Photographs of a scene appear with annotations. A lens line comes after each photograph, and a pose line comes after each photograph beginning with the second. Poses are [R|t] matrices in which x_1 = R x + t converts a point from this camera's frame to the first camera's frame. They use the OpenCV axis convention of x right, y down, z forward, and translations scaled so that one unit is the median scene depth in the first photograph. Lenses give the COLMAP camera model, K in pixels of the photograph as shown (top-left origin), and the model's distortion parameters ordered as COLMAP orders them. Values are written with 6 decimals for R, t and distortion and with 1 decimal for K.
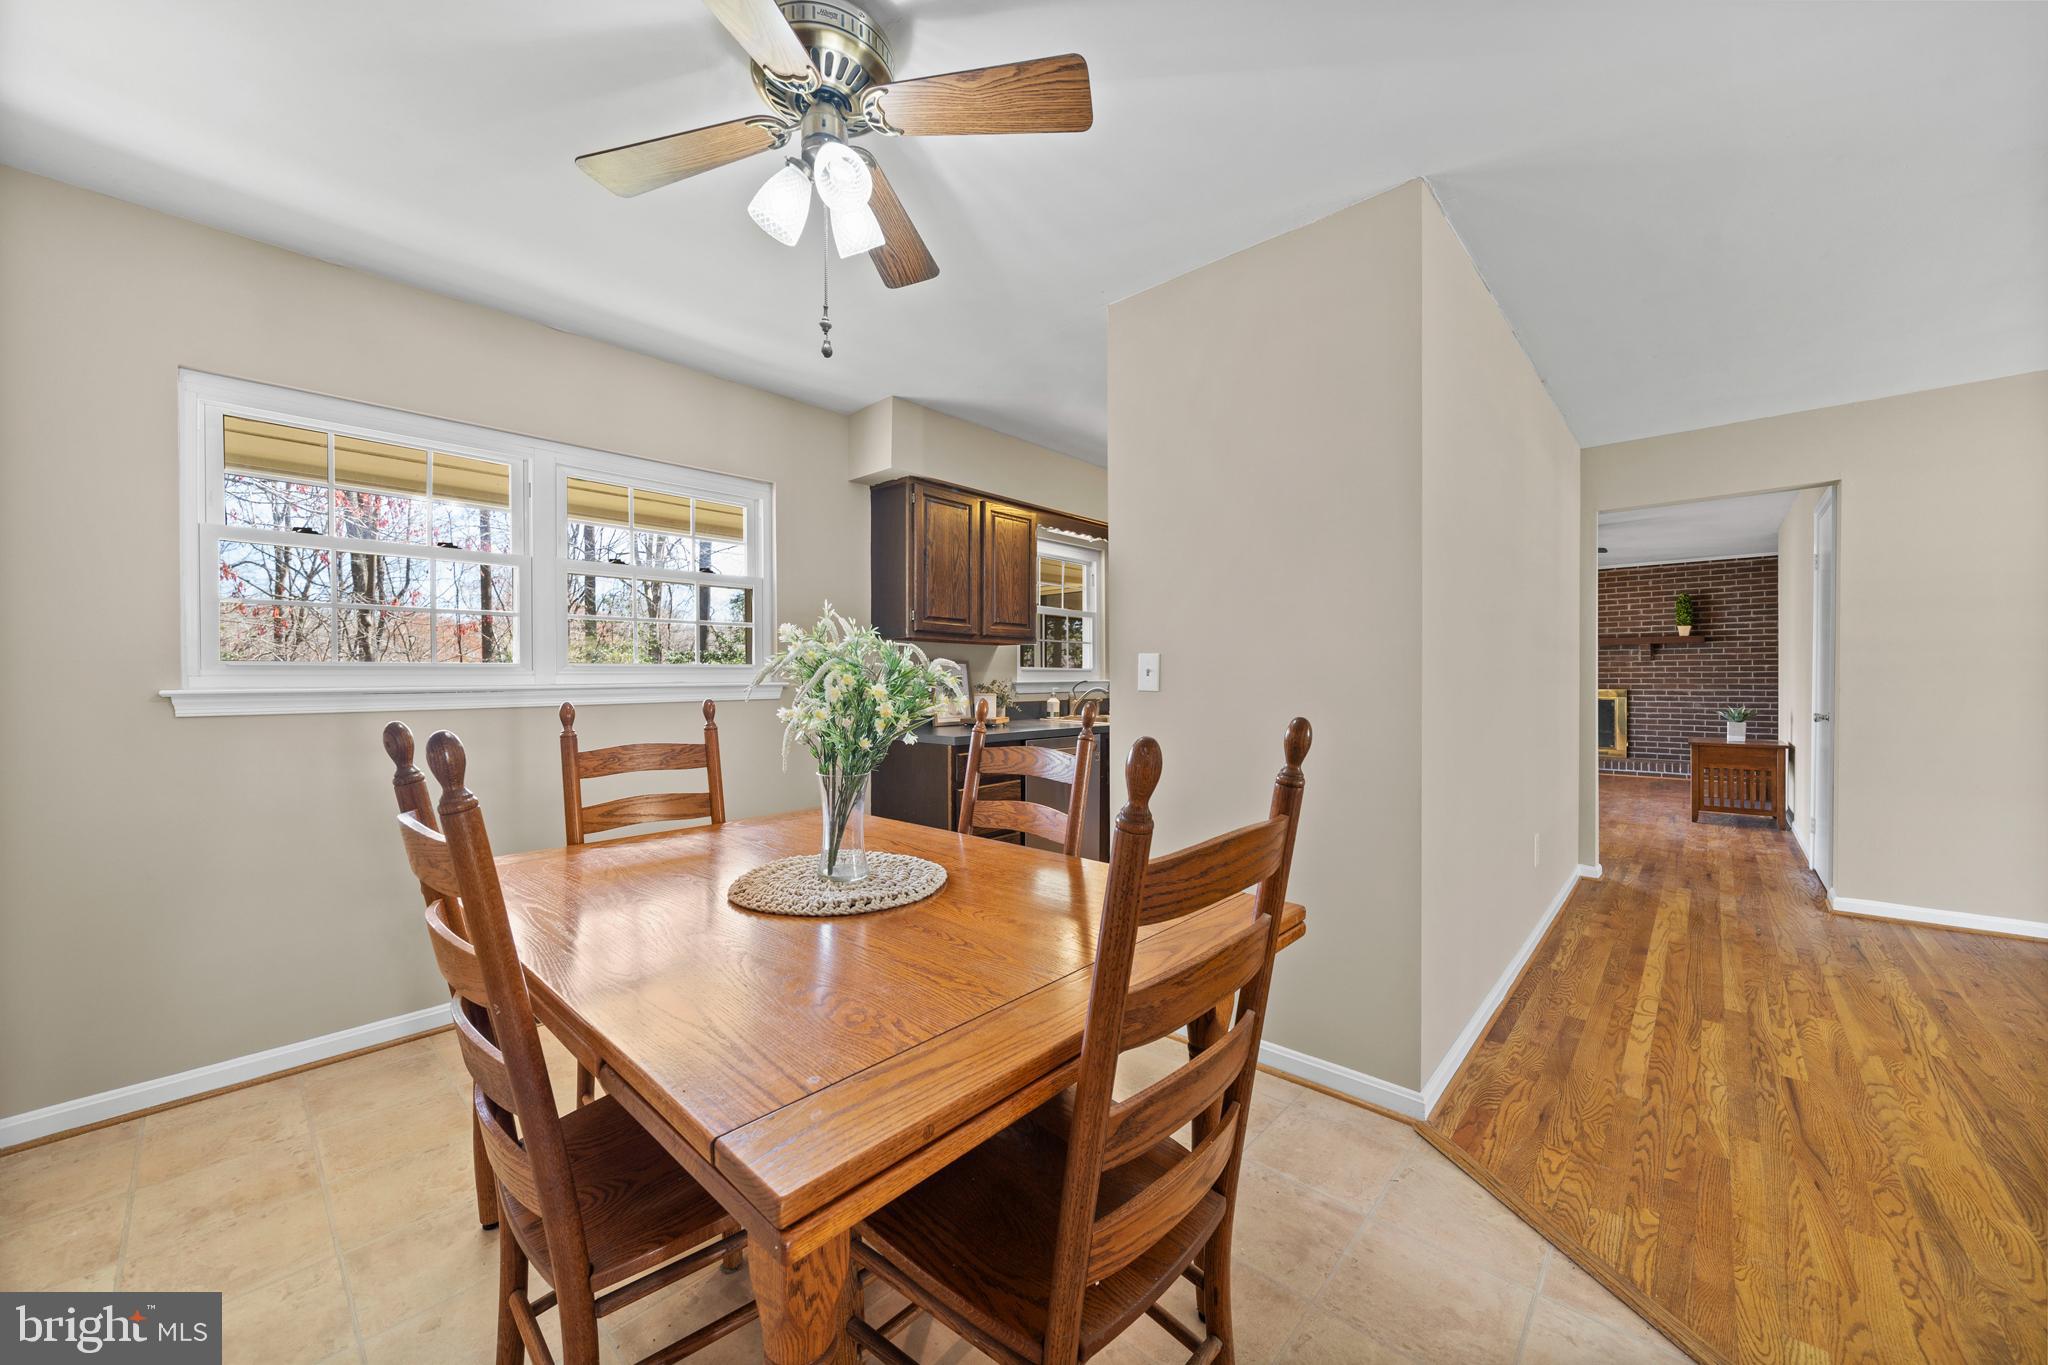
lens RADIAL K [[751.5, 0, 1028.5], [0, 751.5, 680.0], [0, 0, 1]] dist [0.002291, -0.000110]
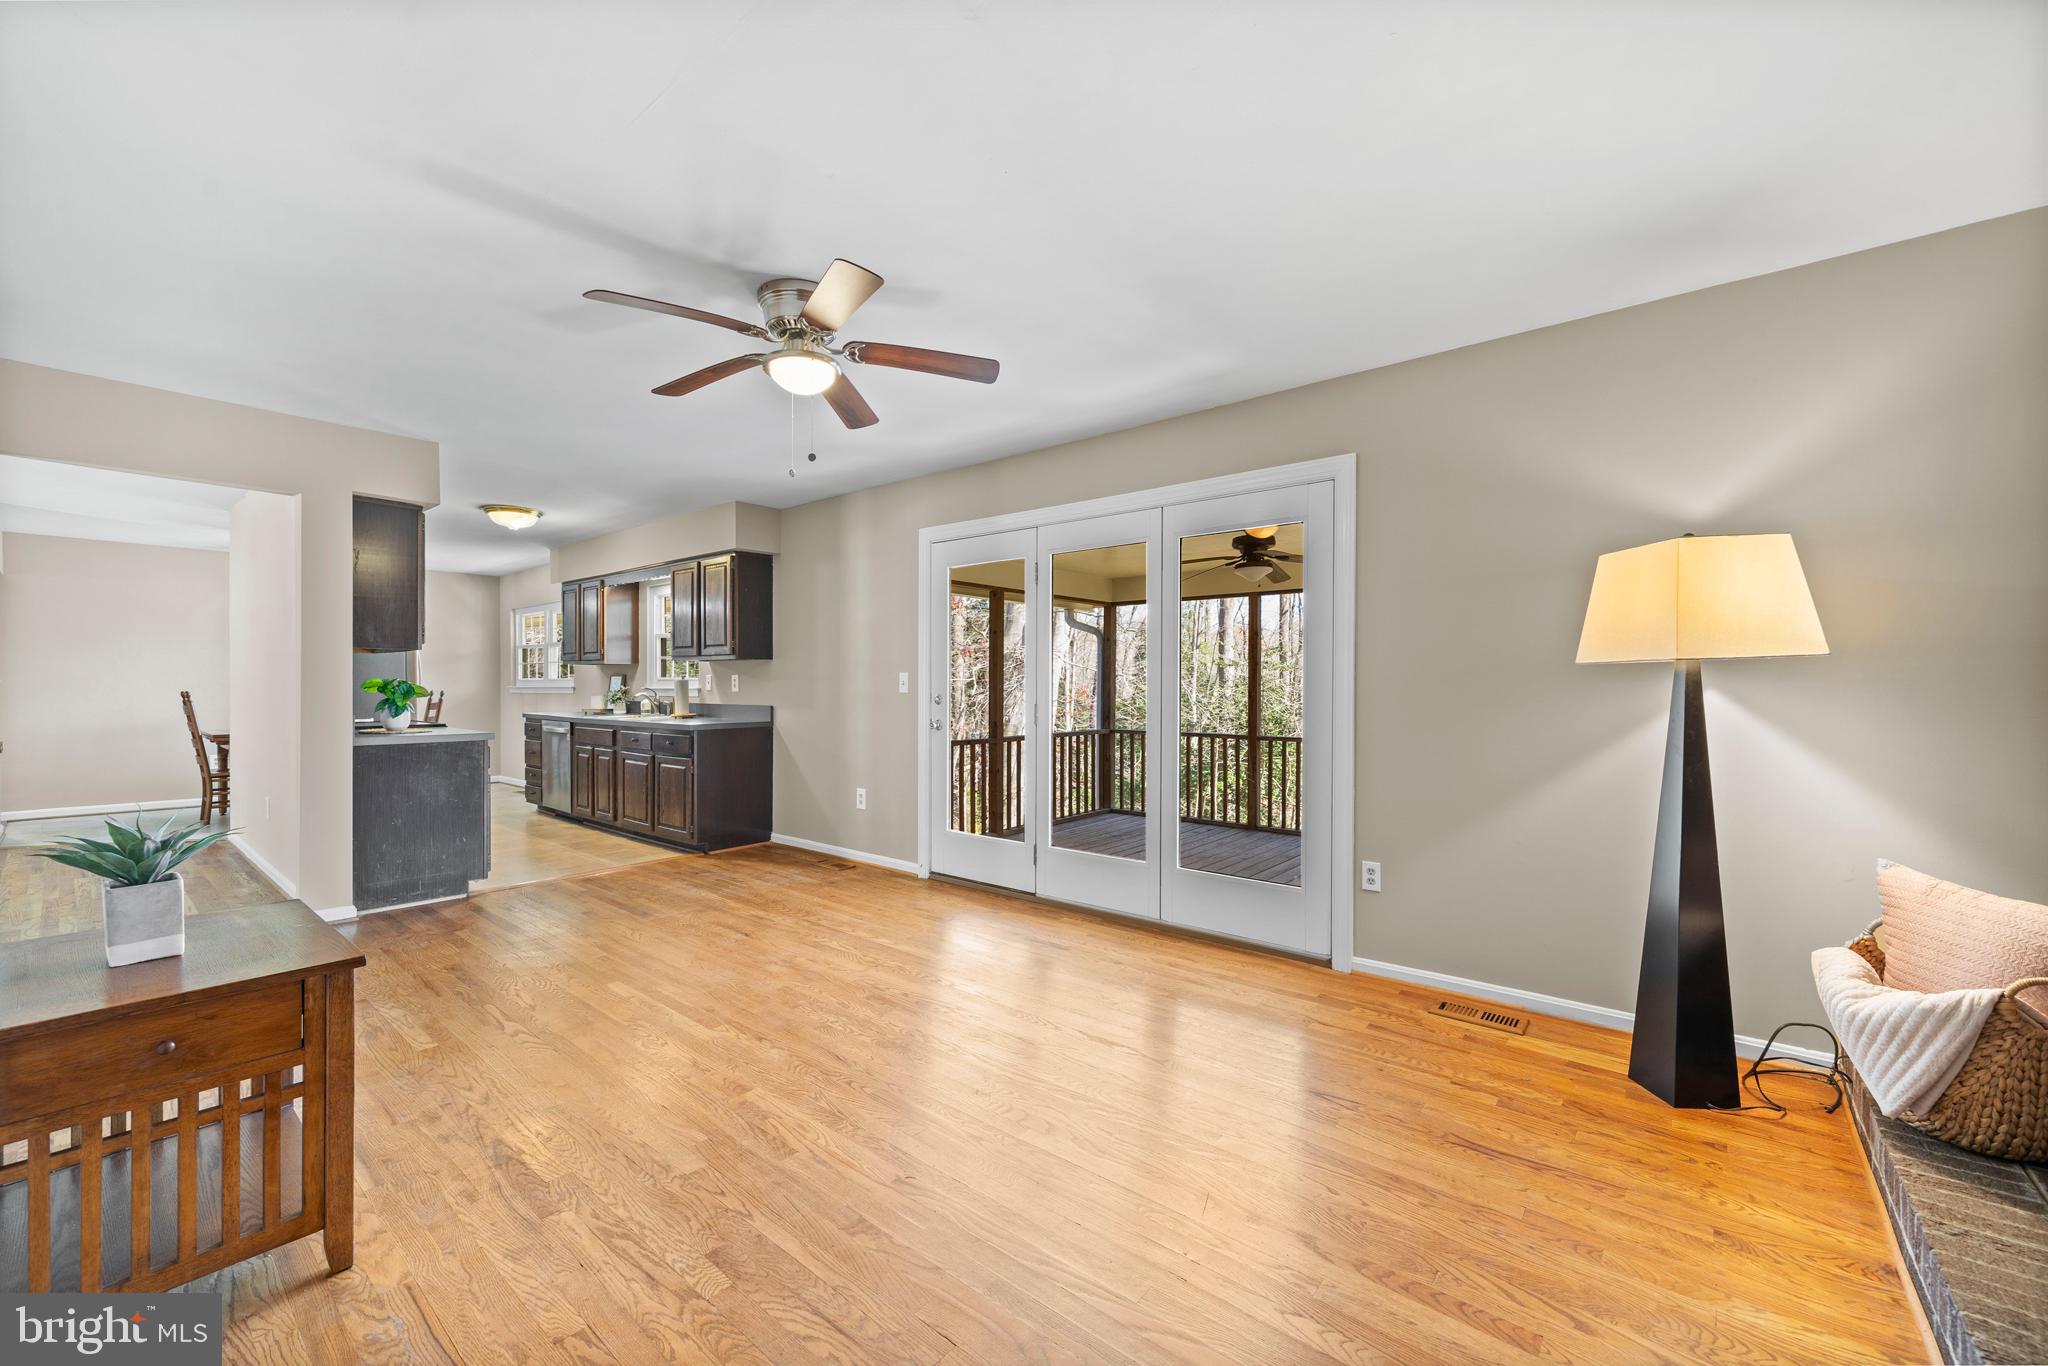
lens RADIAL K [[805.0, 0, 1023.6], [0, 805.0, 688.2], [0, 0, 1]] dist [-0.001202, -0.000102]
pose [[0.043010, 0.007919, -0.999043, 0.865009], [-0.007598, 0.999942, 0.007599, -0.008518], [0.999046, 0.007264, 0.043068, 0.908397]]
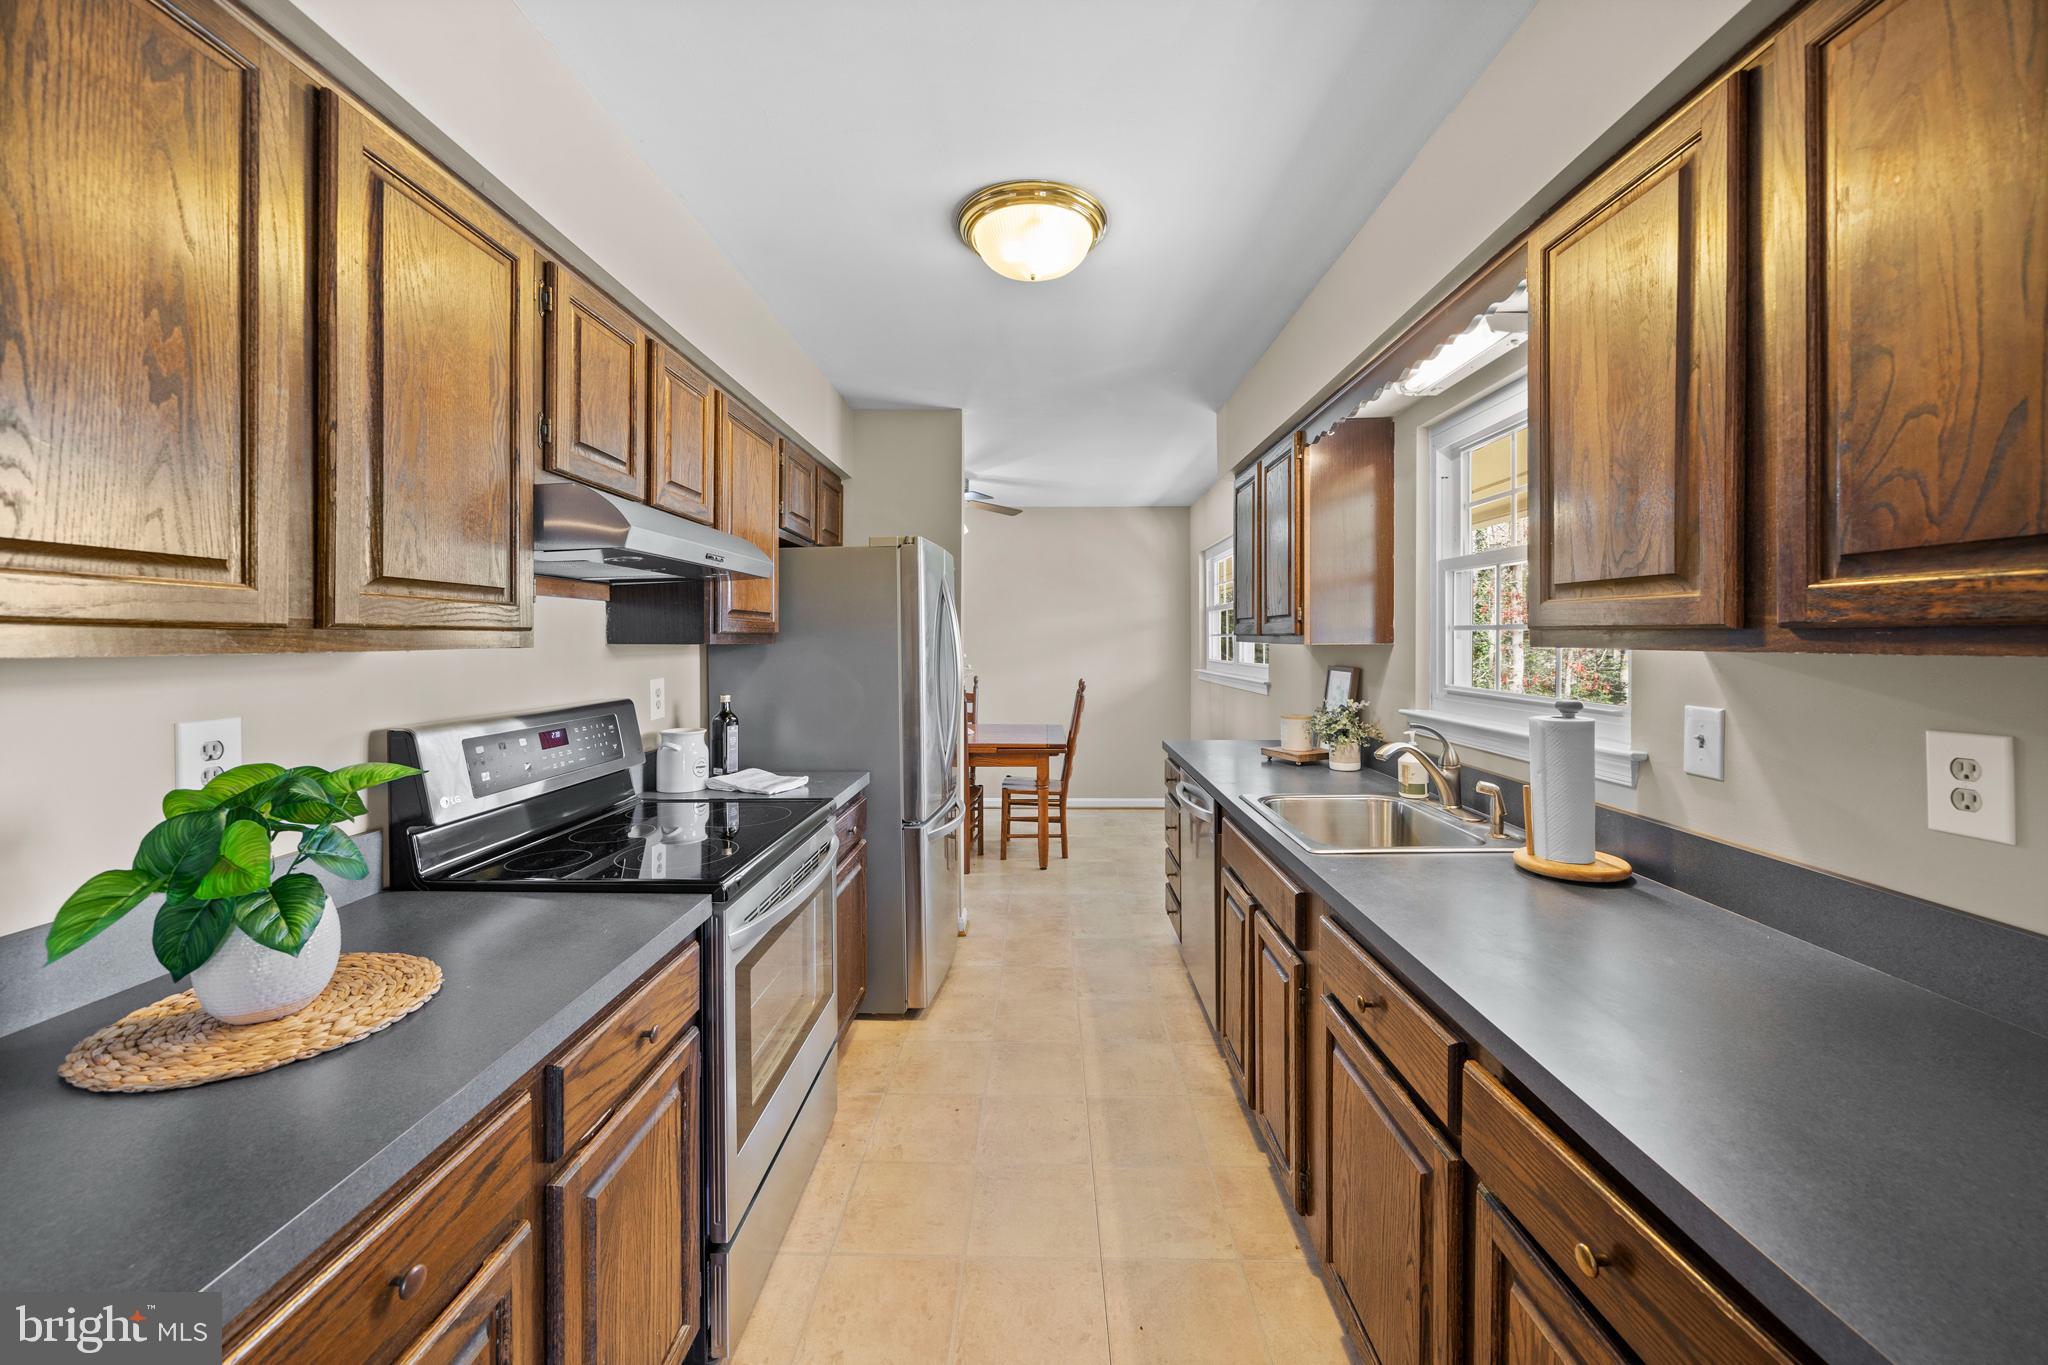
lens RADIAL K [[759.7, 0, 1026.7], [0, 759.7, 638.9], [0, 0, 1]] dist [-0.001008, -0.000099]
pose [[-0.755618, 0.002544, -0.655007, 0.292886], [-0.001141, 0.999986, 0.005200, -0.028542], [0.655011, 0.004677, -0.755605, 0.665877]]
